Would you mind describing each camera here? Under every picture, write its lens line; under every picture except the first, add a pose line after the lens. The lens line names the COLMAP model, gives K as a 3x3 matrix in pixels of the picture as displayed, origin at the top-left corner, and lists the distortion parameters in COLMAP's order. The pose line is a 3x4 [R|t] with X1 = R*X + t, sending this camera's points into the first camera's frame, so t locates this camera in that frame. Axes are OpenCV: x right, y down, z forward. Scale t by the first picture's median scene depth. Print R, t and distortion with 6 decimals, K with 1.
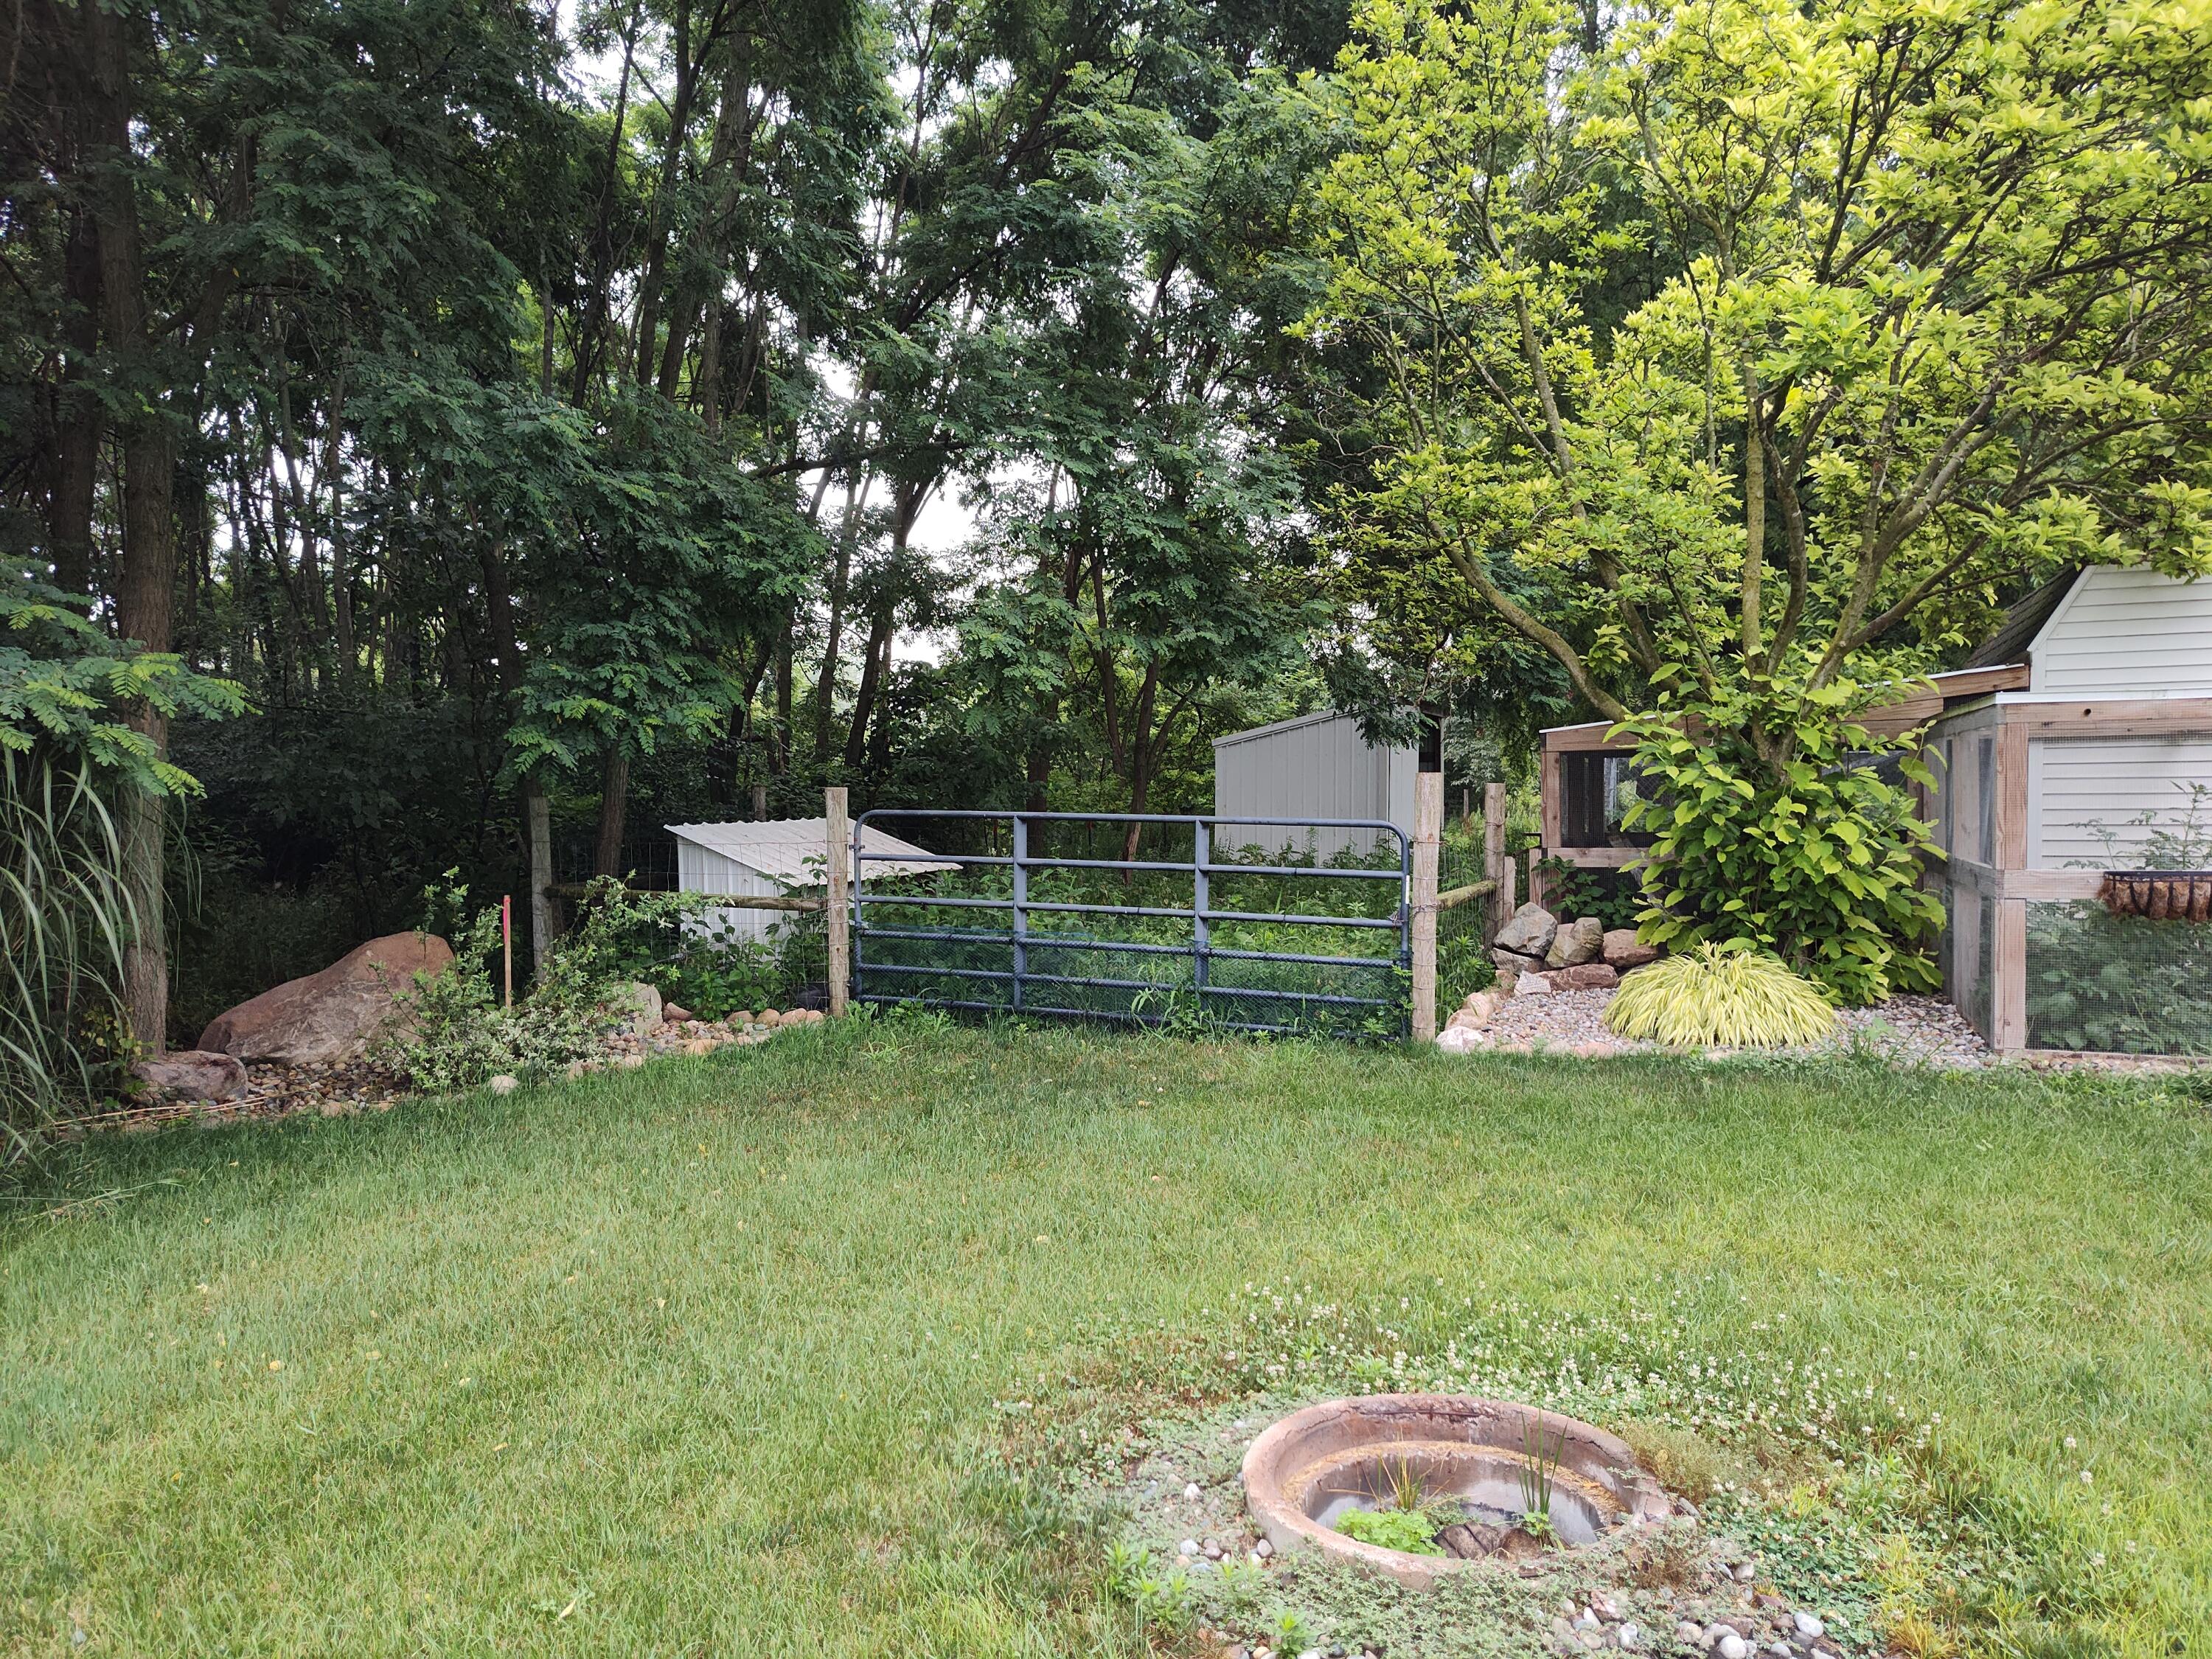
lens RADIAL K [[1482.8, 0, 1120.9], [0, 1482.8, 835.8], [0, 0, 1]] dist [0.054696, -0.058691]
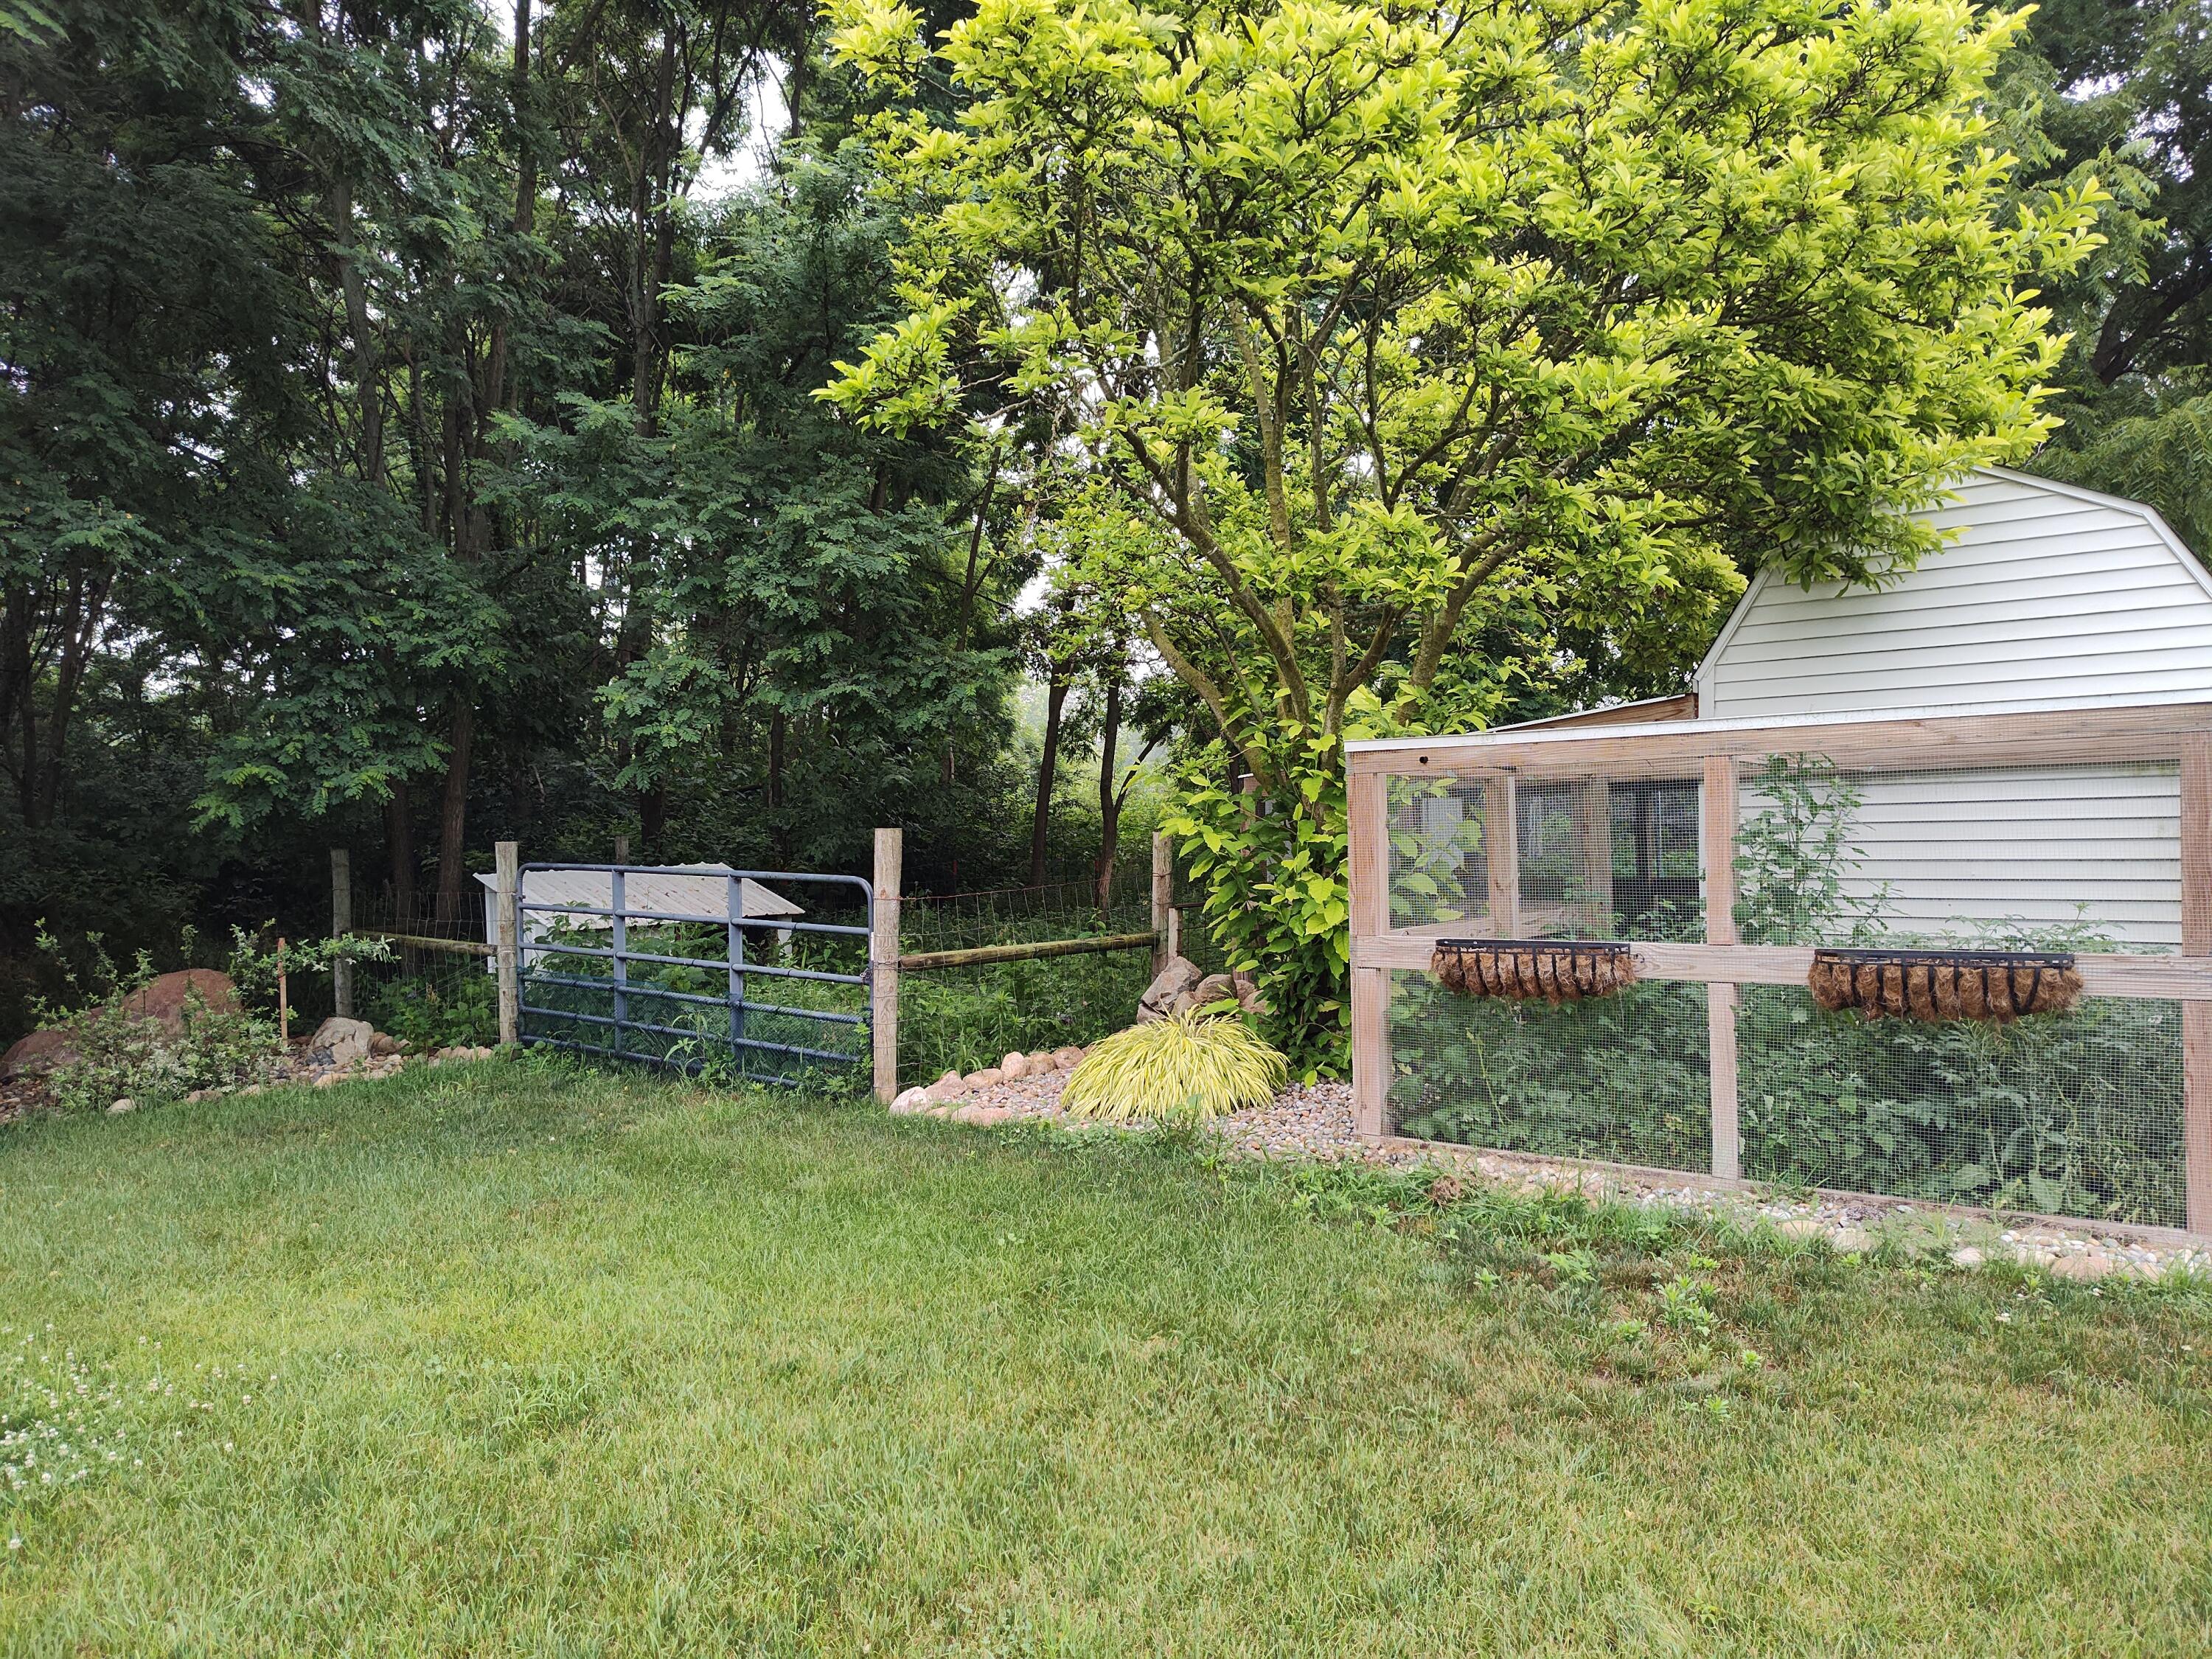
lens RADIAL K [[1482.8, 0, 1120.9], [0, 1482.8, 835.8], [0, 0, 1]] dist [0.054696, -0.058691]
pose [[0.964523, -0.005796, -0.263934, 0.549229], [0.000111, 0.999768, -0.021549, -0.014324], [0.263997, 0.020755, 0.964300, 0.078764]]
